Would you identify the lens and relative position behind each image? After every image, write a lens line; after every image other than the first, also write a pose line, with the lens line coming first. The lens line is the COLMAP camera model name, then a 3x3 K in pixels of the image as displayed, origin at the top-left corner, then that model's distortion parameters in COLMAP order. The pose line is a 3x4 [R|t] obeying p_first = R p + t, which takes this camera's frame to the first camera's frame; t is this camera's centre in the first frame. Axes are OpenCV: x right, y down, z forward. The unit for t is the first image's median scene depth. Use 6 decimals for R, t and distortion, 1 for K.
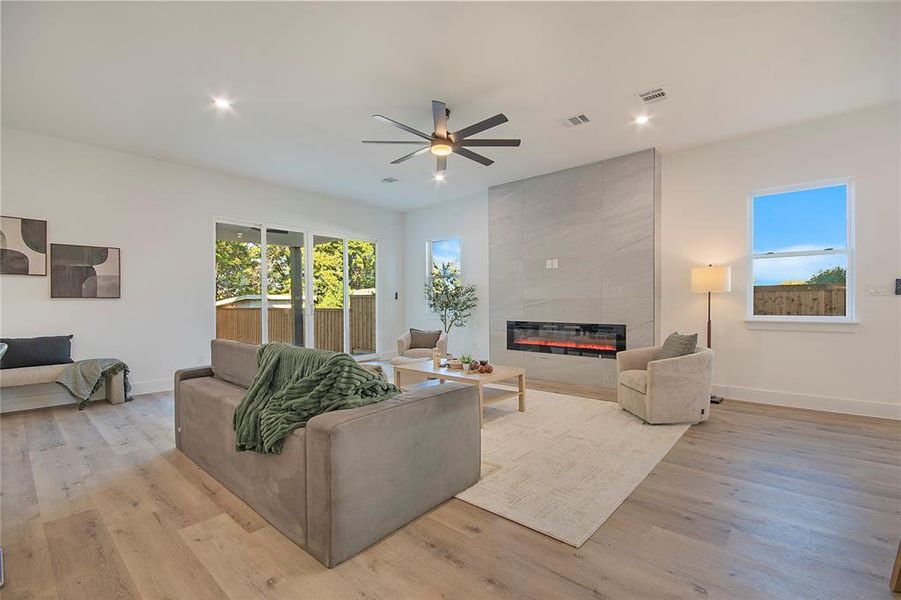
lens RADIAL K [[395.1, 0, 450.5], [0, 395.1, 300.0], [0, 0, 1]] dist [0.001074, -0.009642]
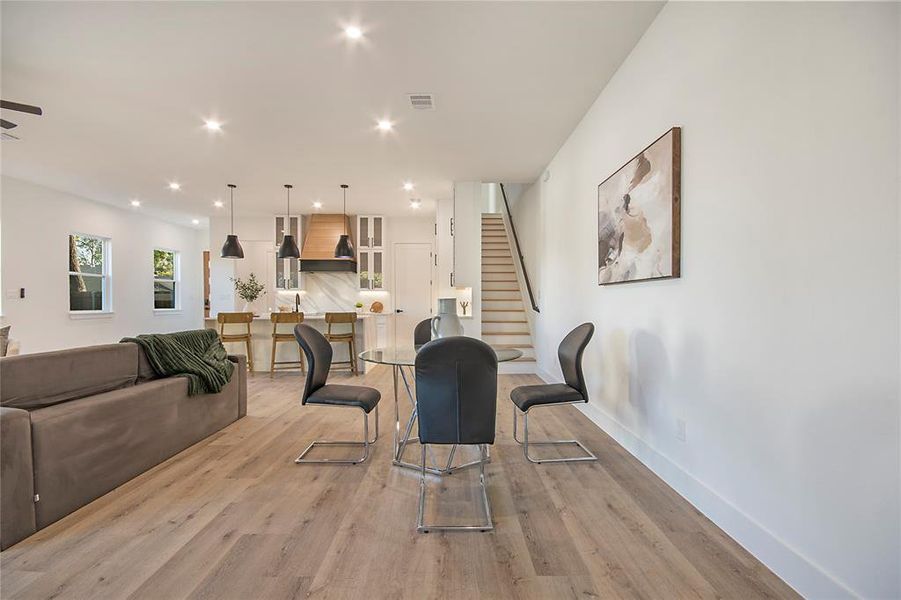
lens RADIAL K [[401.2, 0, 453.9], [0, 401.2, 303.8], [0, 0, 1]] dist [0.000058, -0.000931]
pose [[-0.660606, 0.000754, 0.750732, -1.356985], [-0.003220, 0.999987, -0.003837, 0.009697], [-0.750726, -0.004952, -0.660596, 0.766794]]
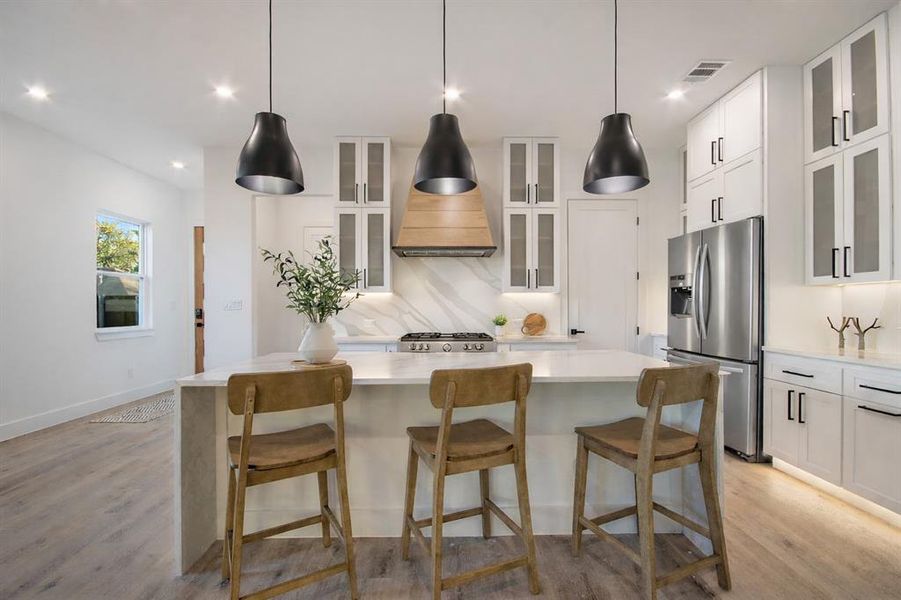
lens RADIAL K [[408.7, 0, 462.4], [0, 408.7, 300.8], [0, 0, 1]] dist [0.003136, -0.000039]
pose [[-0.668912, 0.017986, 0.743124, 0.020363], [0.000139, 0.999710, -0.024072, -0.019796], [-0.743341, -0.015999, -0.668721, 0.513991]]
